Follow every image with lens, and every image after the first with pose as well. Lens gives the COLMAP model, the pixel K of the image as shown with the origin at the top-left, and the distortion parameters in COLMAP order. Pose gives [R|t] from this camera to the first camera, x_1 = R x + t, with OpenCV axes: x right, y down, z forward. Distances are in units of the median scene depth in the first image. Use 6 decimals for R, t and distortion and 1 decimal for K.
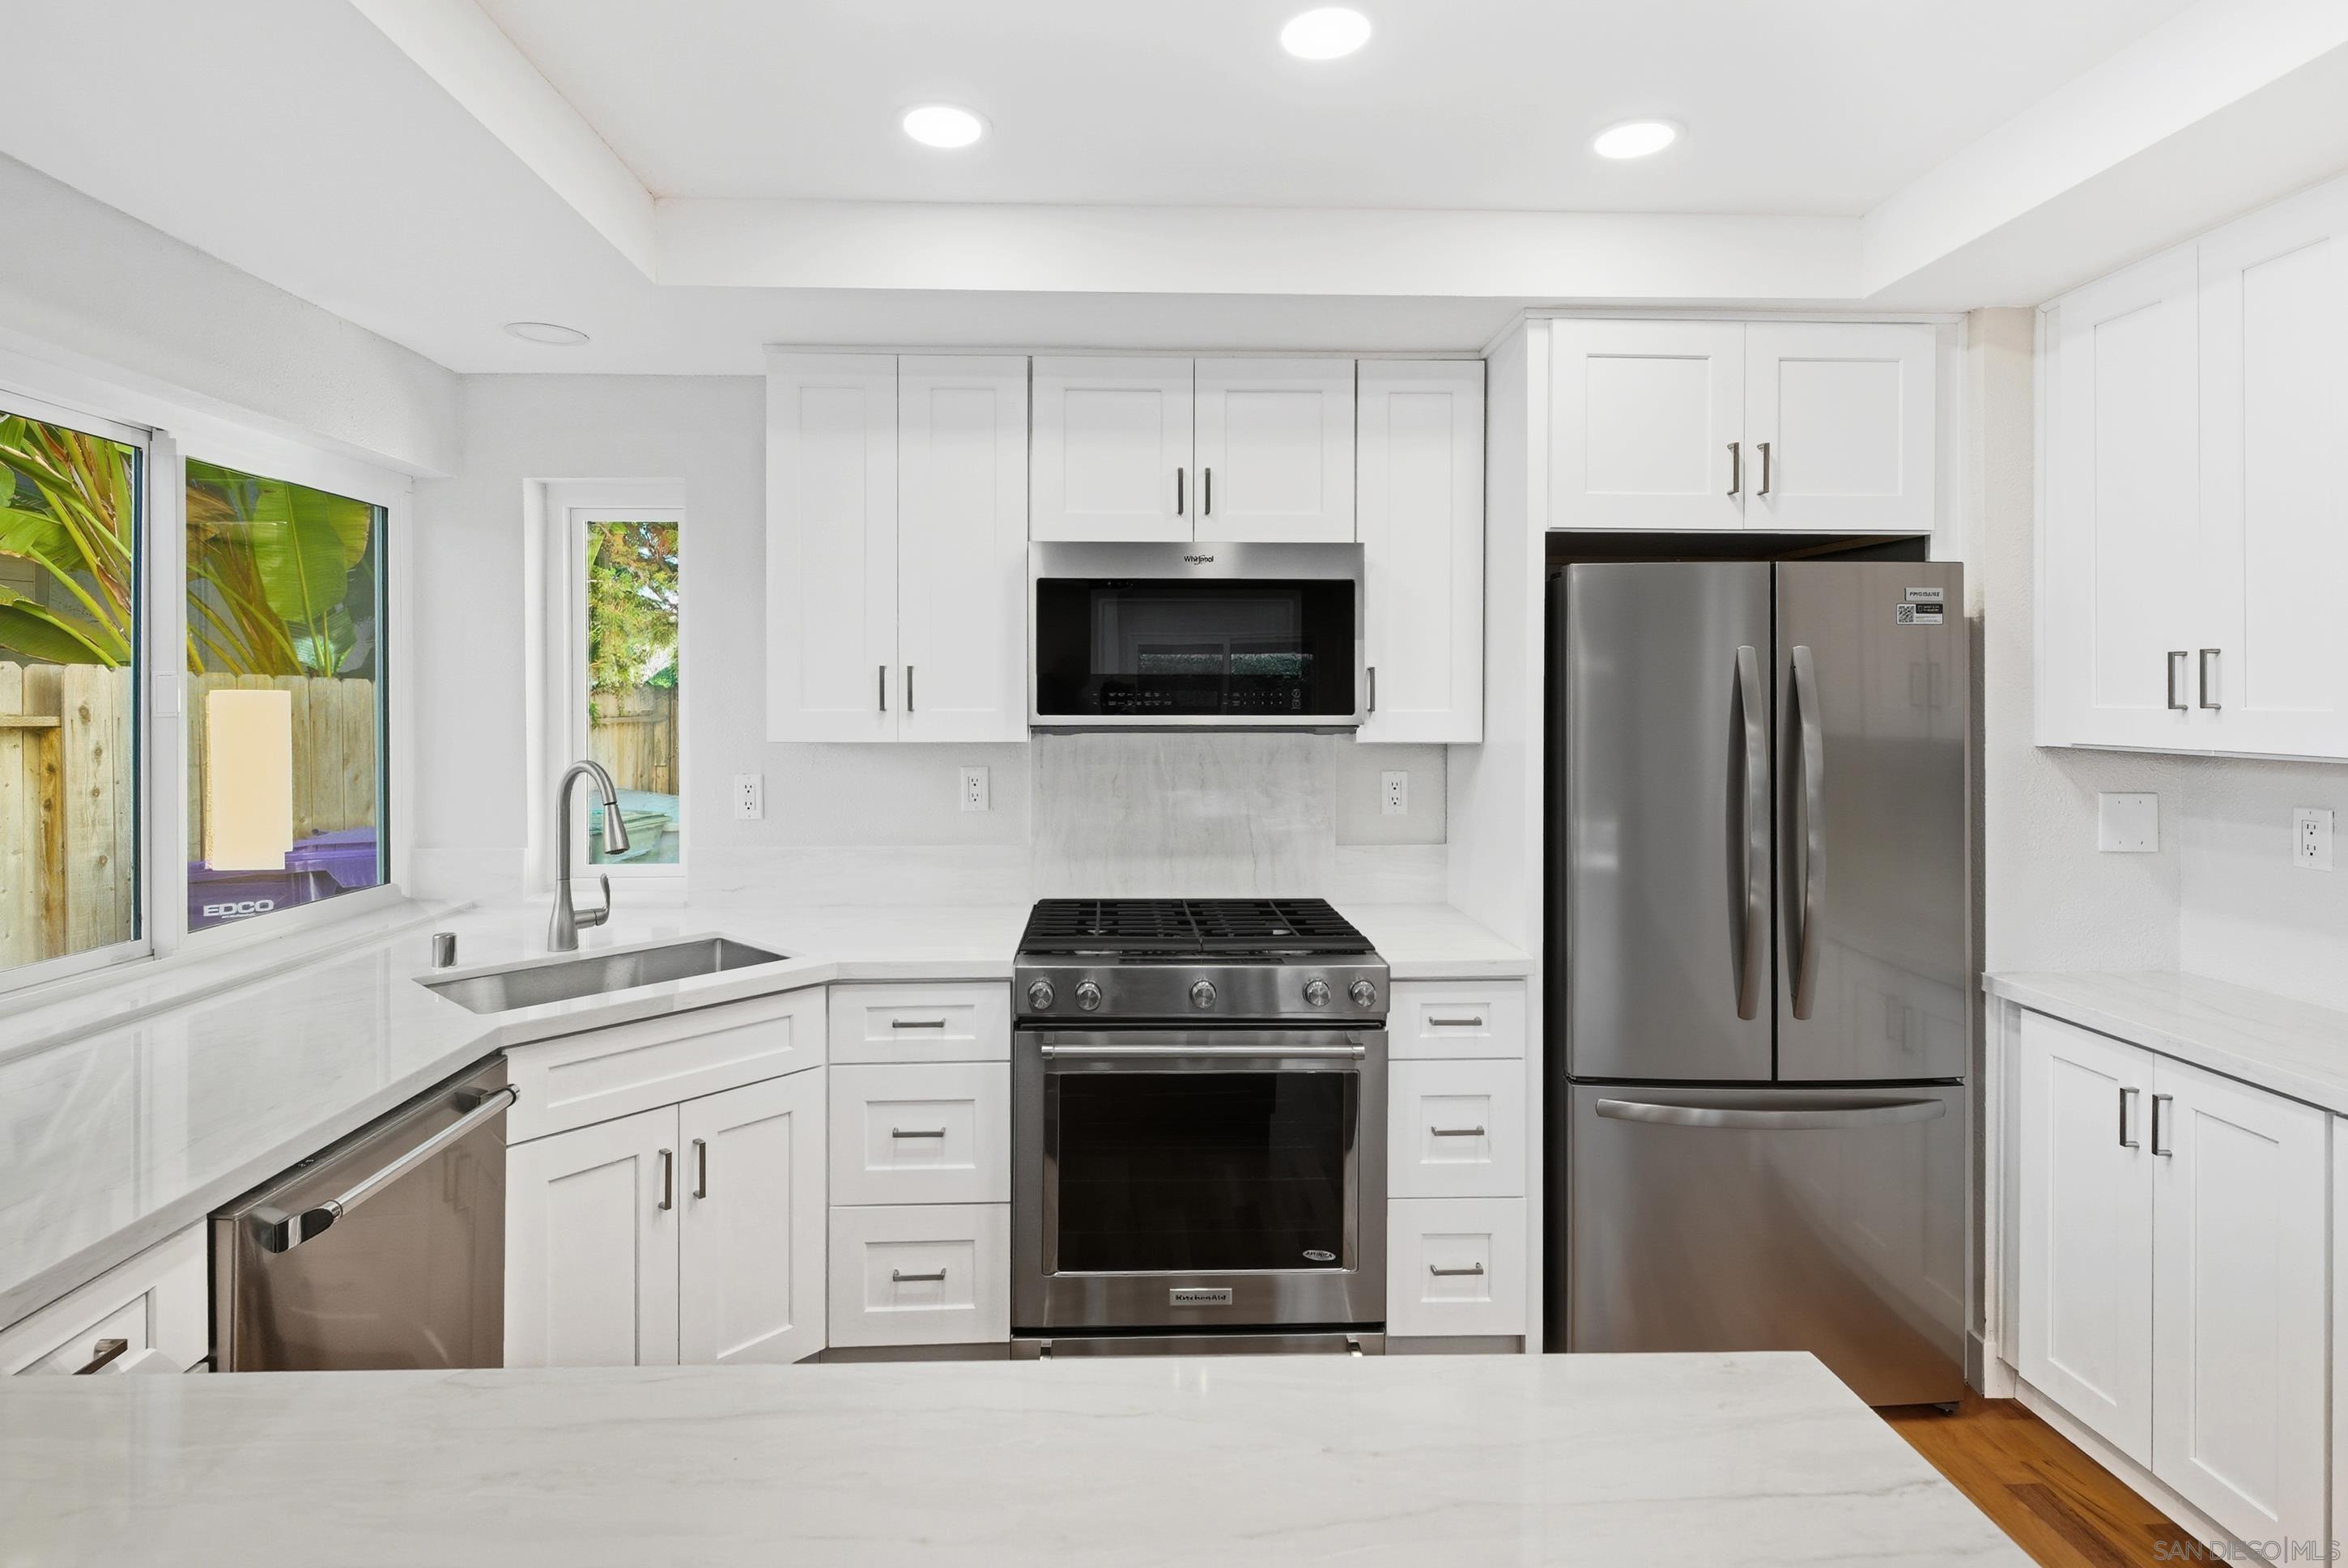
lens RADIAL K [[1203.7, 0, 1188.8], [0, 1203.7, 695.5], [0, 0, 1]] dist [-0.008364, 0.001894]
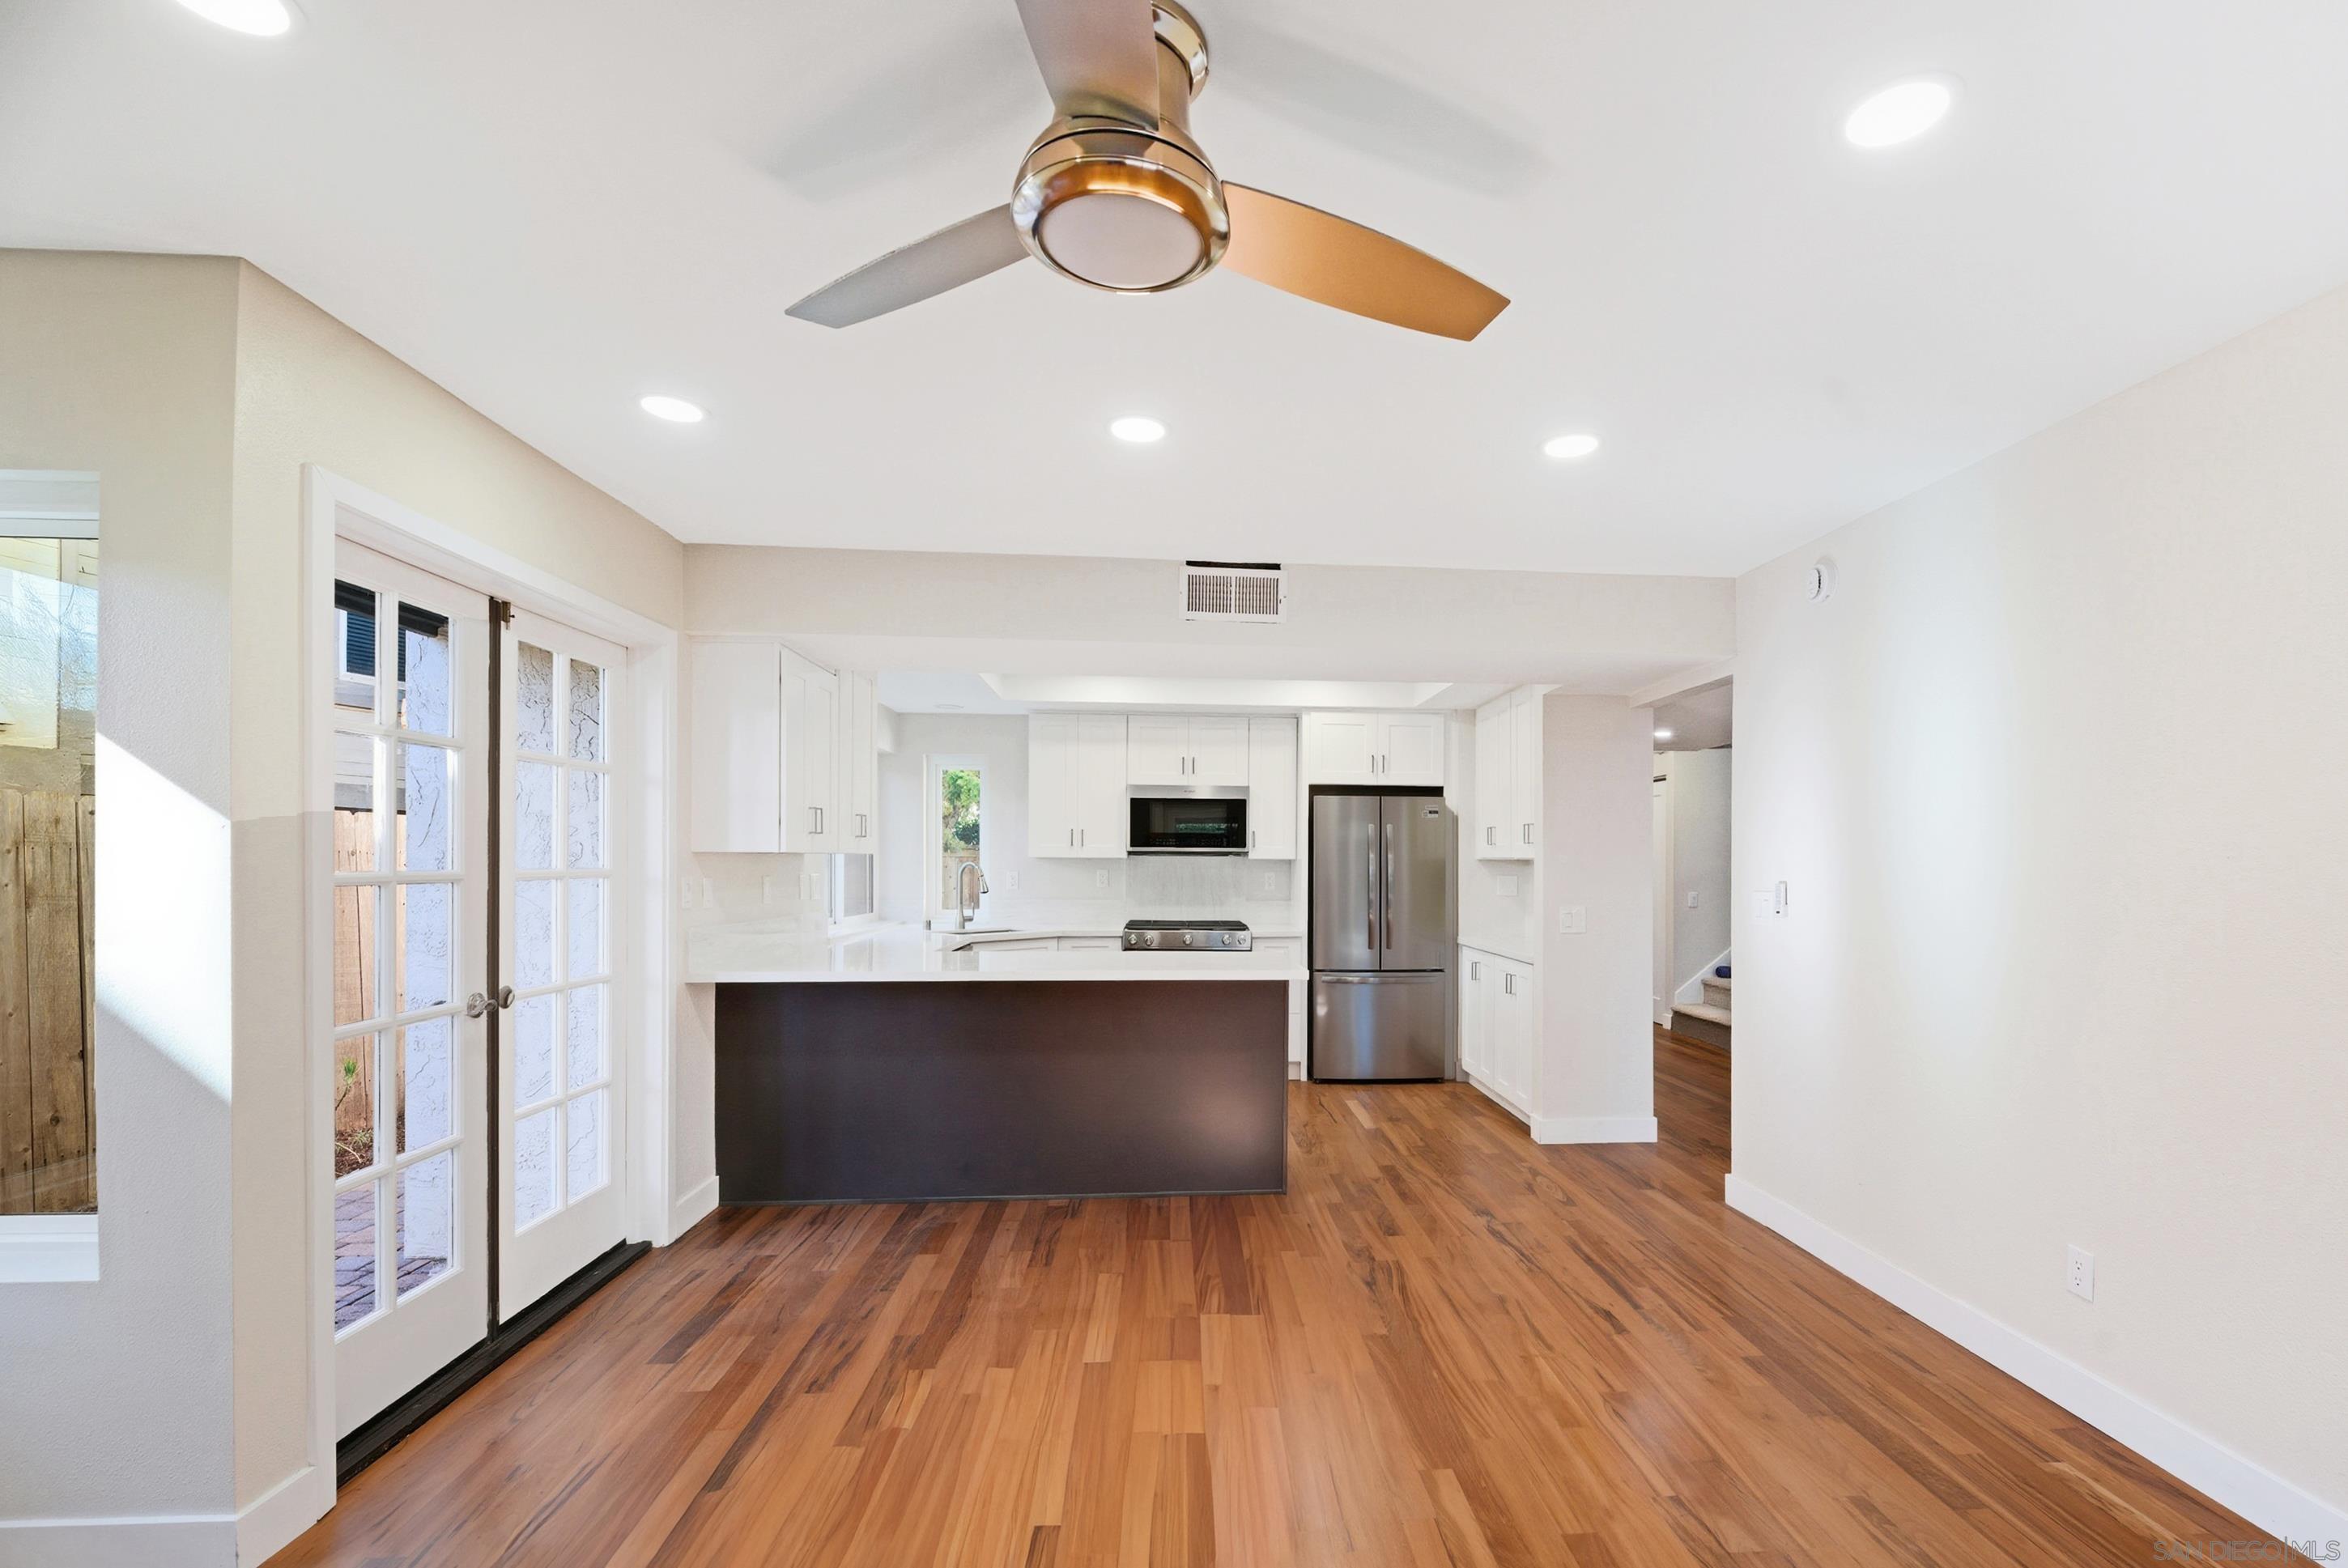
lens RADIAL K [[986.2, 0, 1234.7], [0, 986.2, 861.5], [0, 0, 1]] dist [-0.002489, -0.002835]
pose [[0.999231, 0.006776, 0.038629, 0.027075], [-0.007037, 0.999953, 0.006622, 0.034440], [-0.038583, -0.006888, 0.999232, -1.341540]]
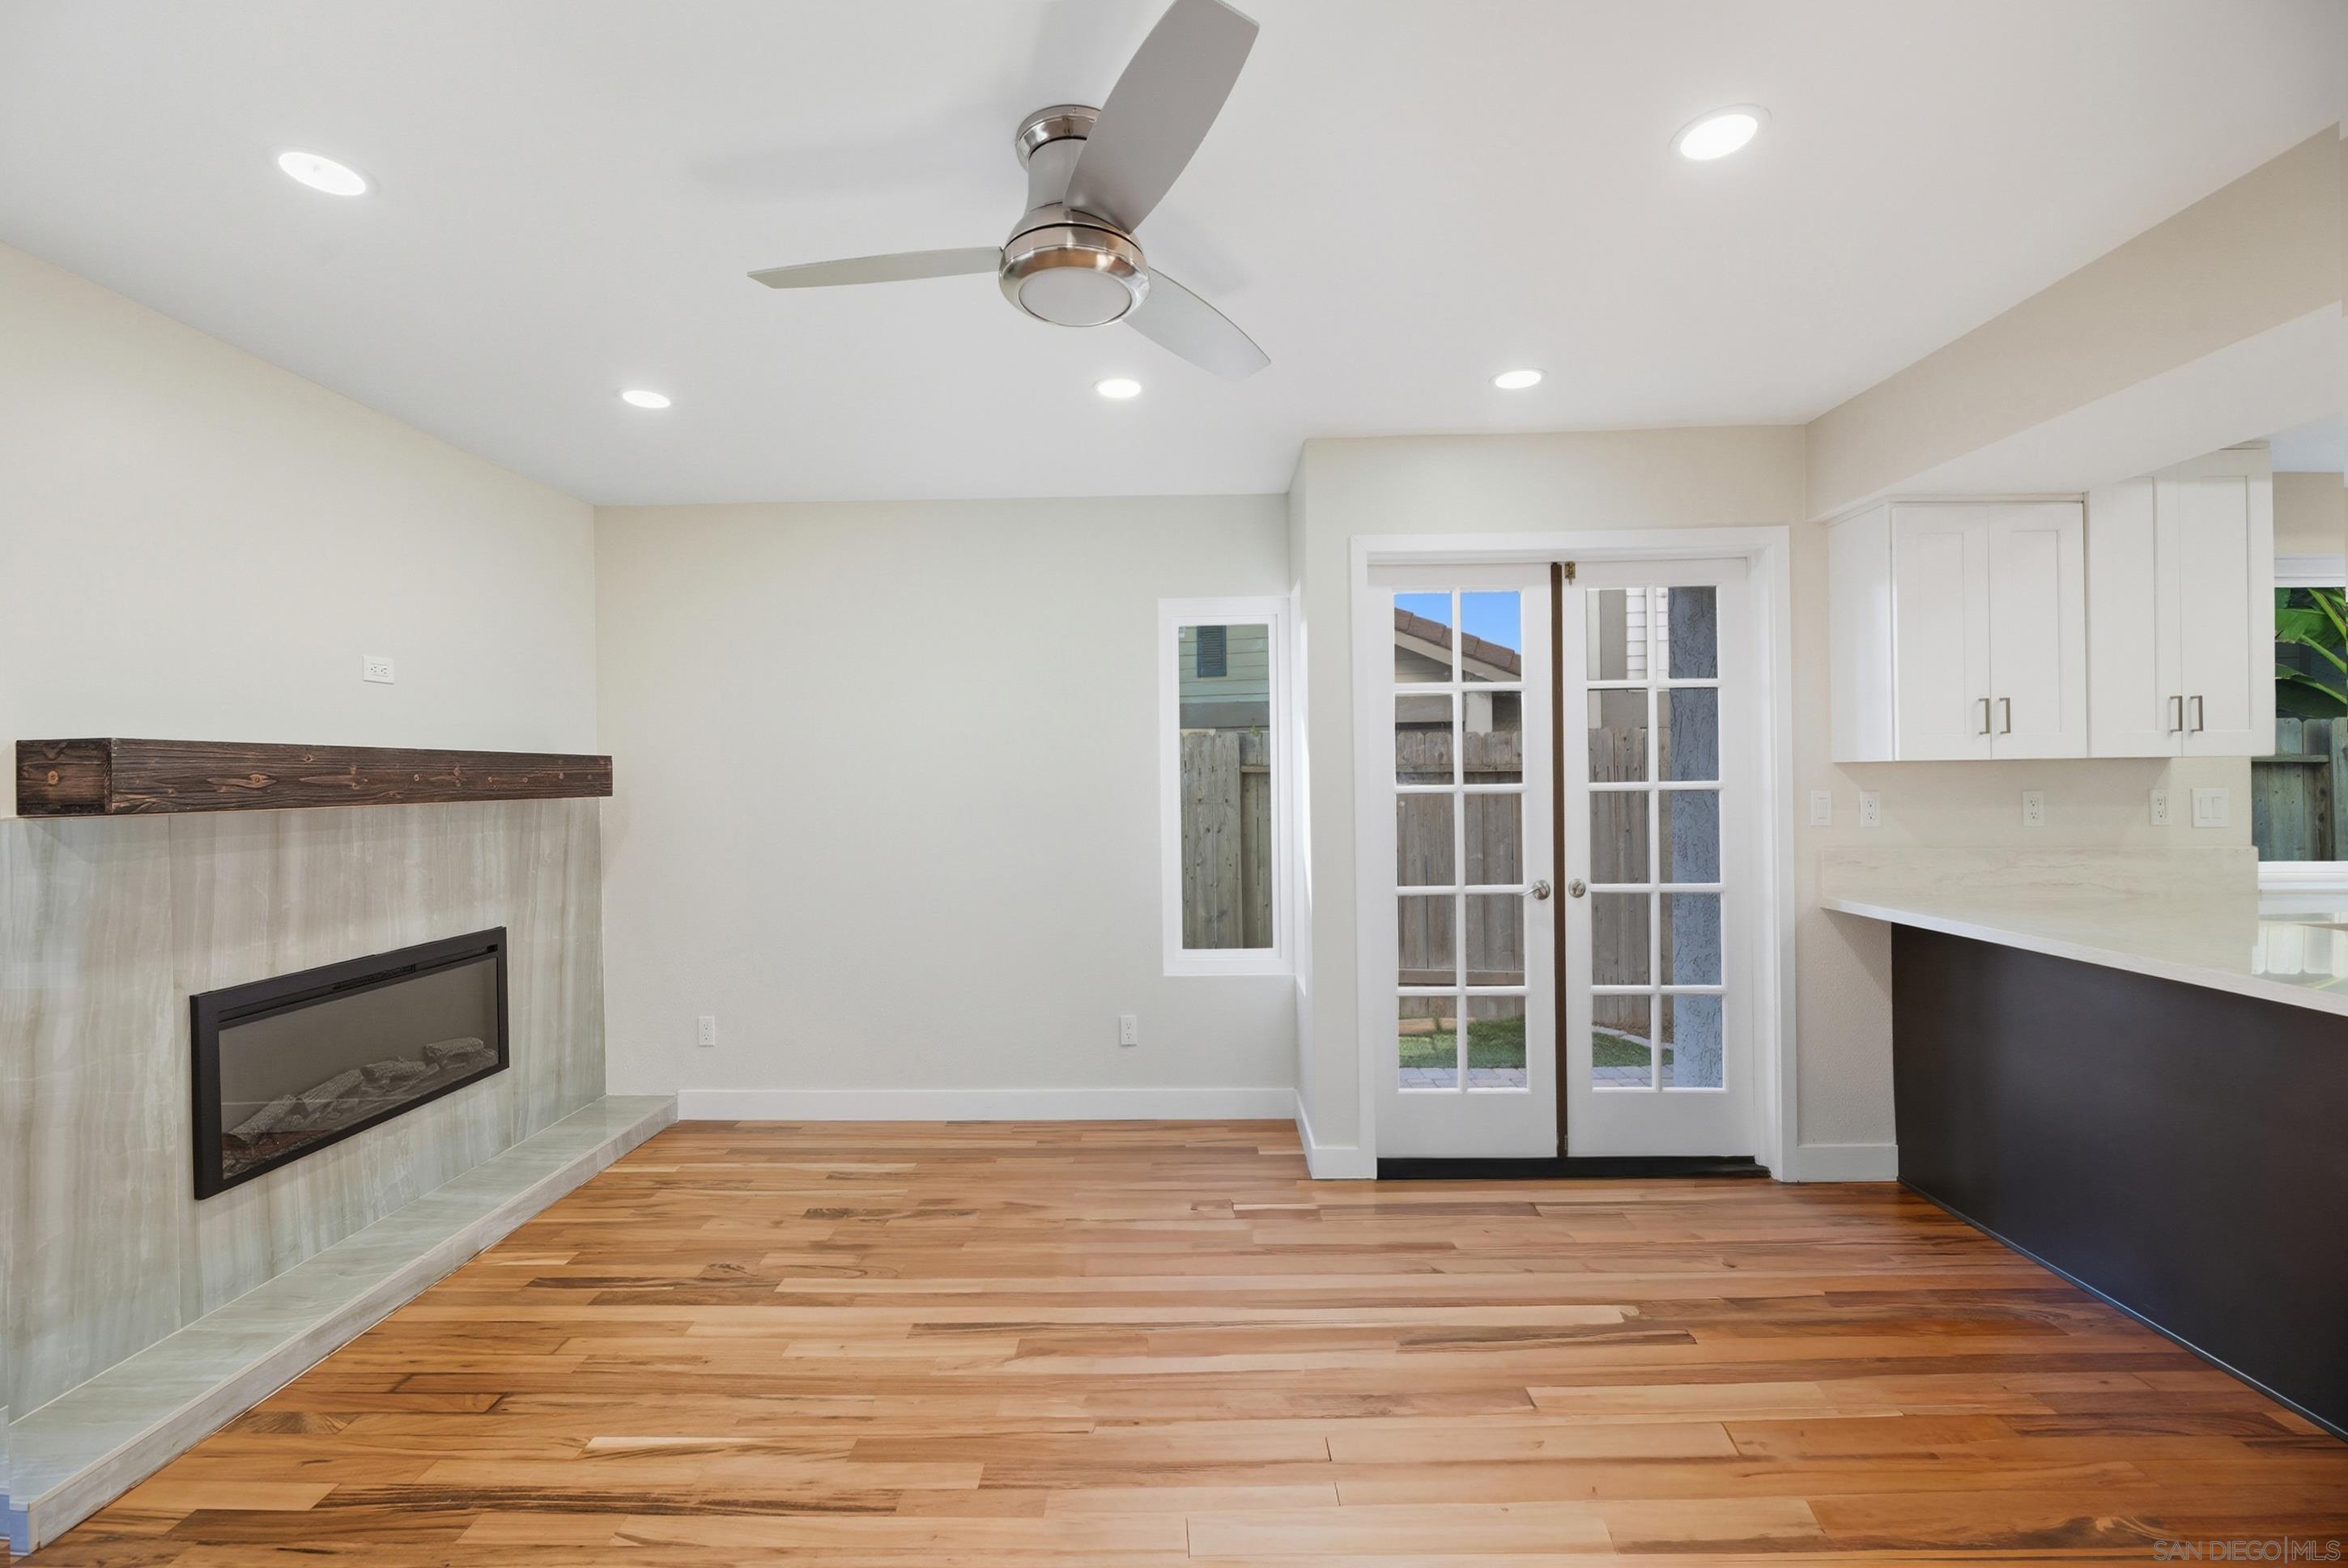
lens RADIAL K [[1033.9, 0, 1188.1], [0, 1033.9, 786.3], [0, 0, 1]] dist [-0.008035, -0.002512]
pose [[-0.061865, 0.009034, -0.998044, 0.668208], [0.017543, 0.999814, 0.007963, 0.040610], [0.997930, -0.017016, -0.062012, -0.659057]]
